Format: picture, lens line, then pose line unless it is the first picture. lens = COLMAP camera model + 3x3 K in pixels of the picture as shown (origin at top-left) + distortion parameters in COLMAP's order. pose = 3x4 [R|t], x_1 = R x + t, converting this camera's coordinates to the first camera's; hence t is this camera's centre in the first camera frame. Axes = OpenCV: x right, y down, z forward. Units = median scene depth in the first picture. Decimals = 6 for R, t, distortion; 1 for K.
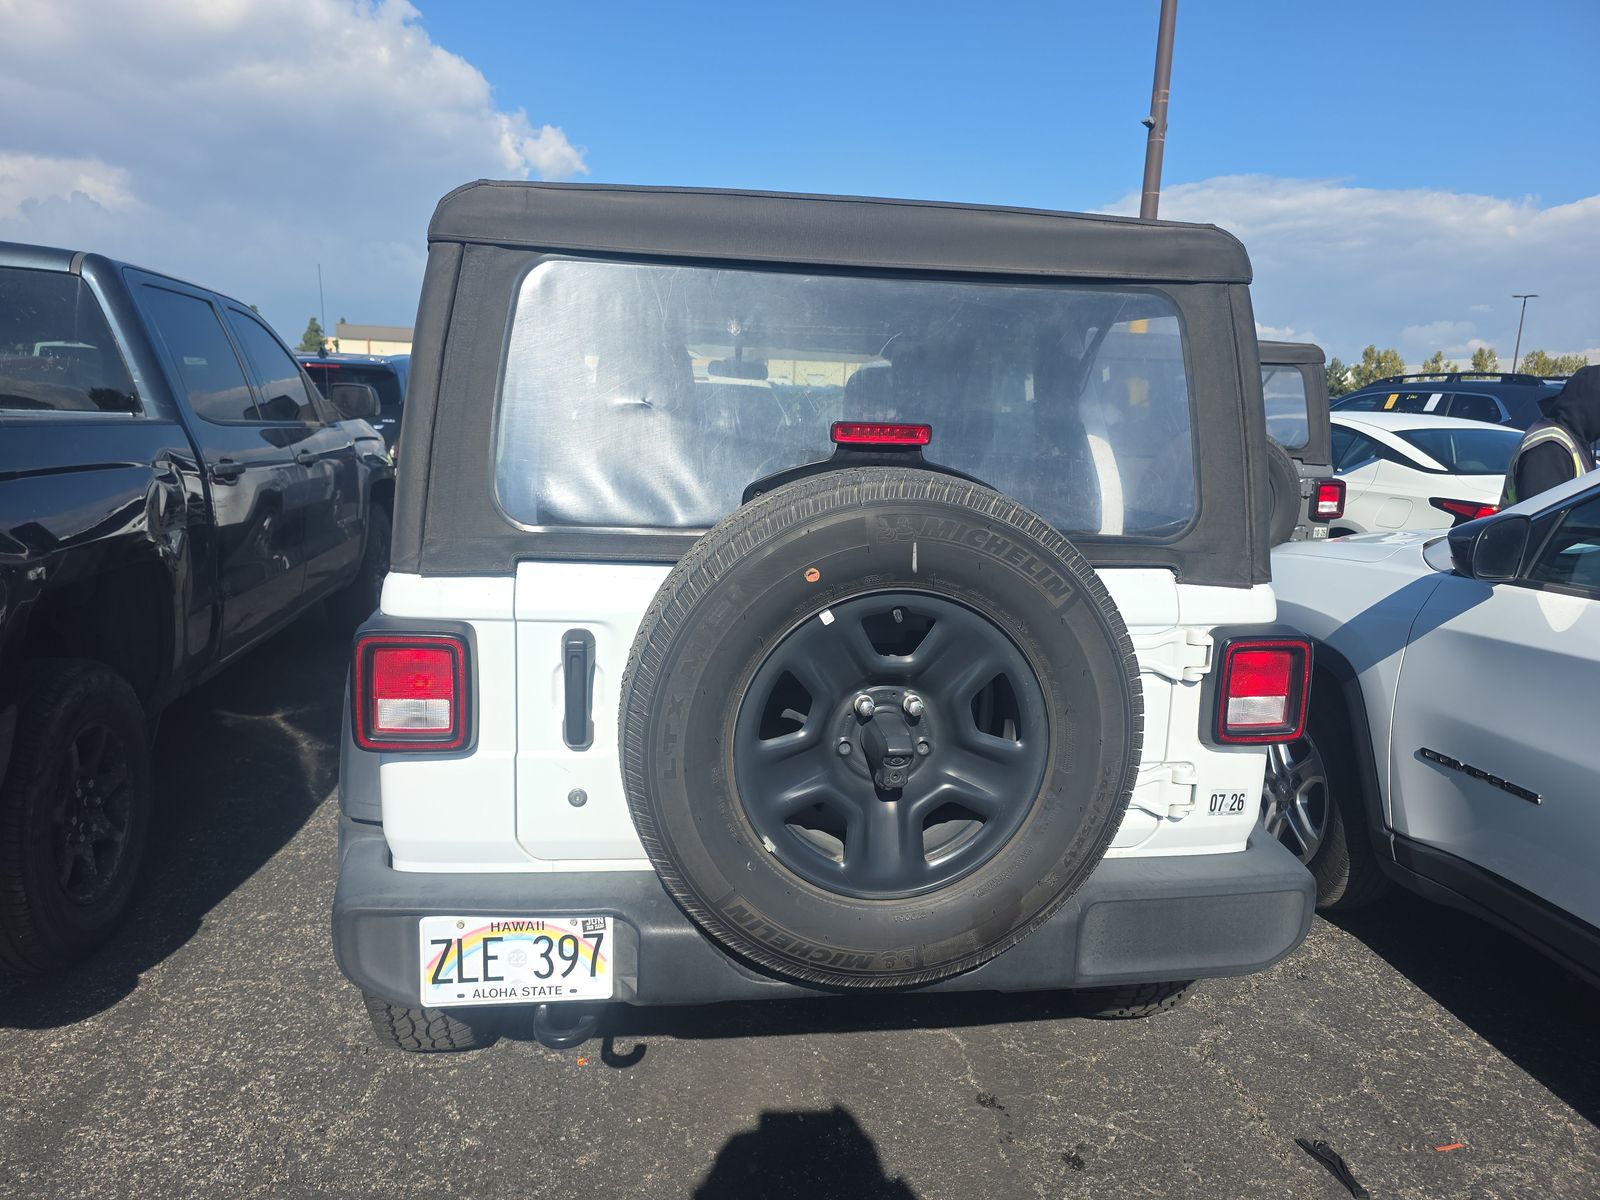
lens RADIAL K [[1108.4, 0, 844.6], [0, 1108.4, 616.4], [0, 0, 1]] dist [0.073946, -0.087967]
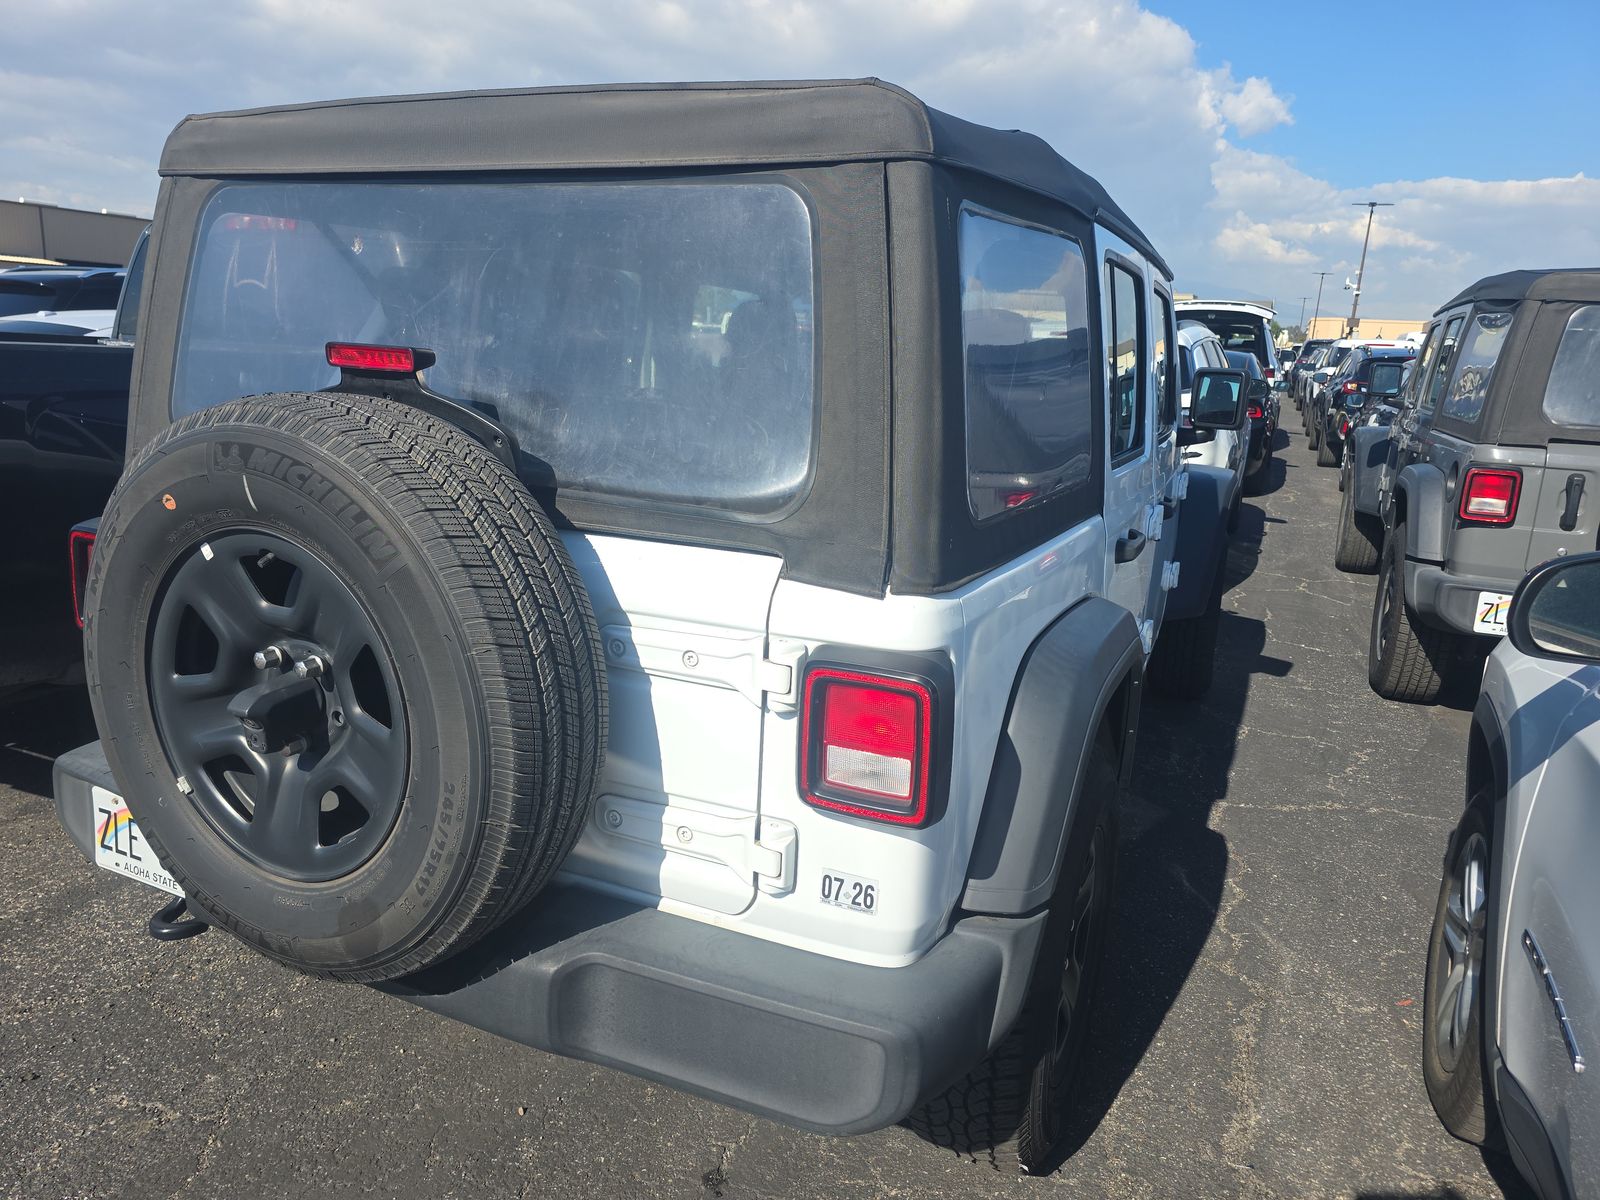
lens RADIAL K [[1130.3, 0, 800.0], [0, 1130.3, 600.0], [0, 0, 1]] dist [0.048549, -0.046329]
pose [[0.824174, 0.131060, -0.550963, 0.790192], [-0.125747, 0.990919, 0.047613, -0.057358], [0.552200, 0.030041, 0.833170, 0.421350]]
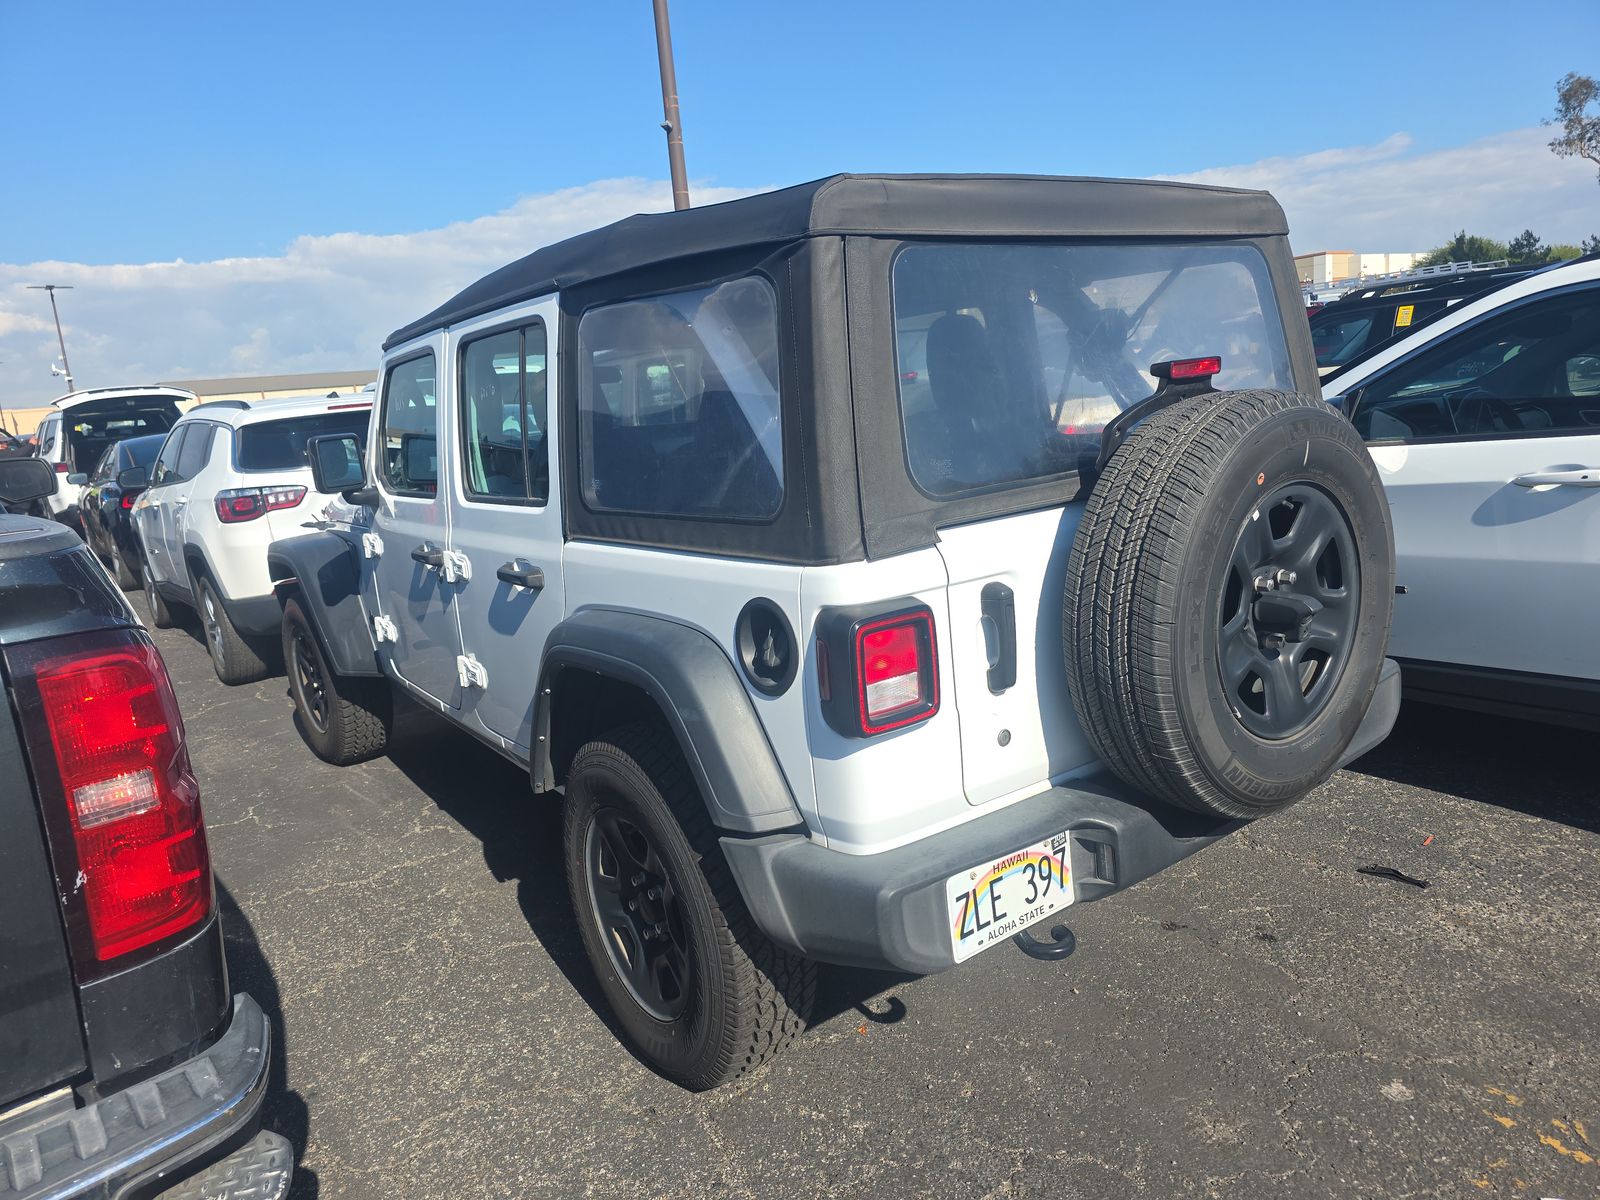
lens RADIAL K [[1079.6, 0, 858.6], [0, 1079.6, 602.7], [0, 0, 1]] dist [0.057367, -0.041137]
pose [[0.863016, -0.211853, 0.458608, -0.835029], [0.214198, 0.975629, 0.047608, -0.047332], [-0.457518, 0.057146, 0.887362, 0.124851]]
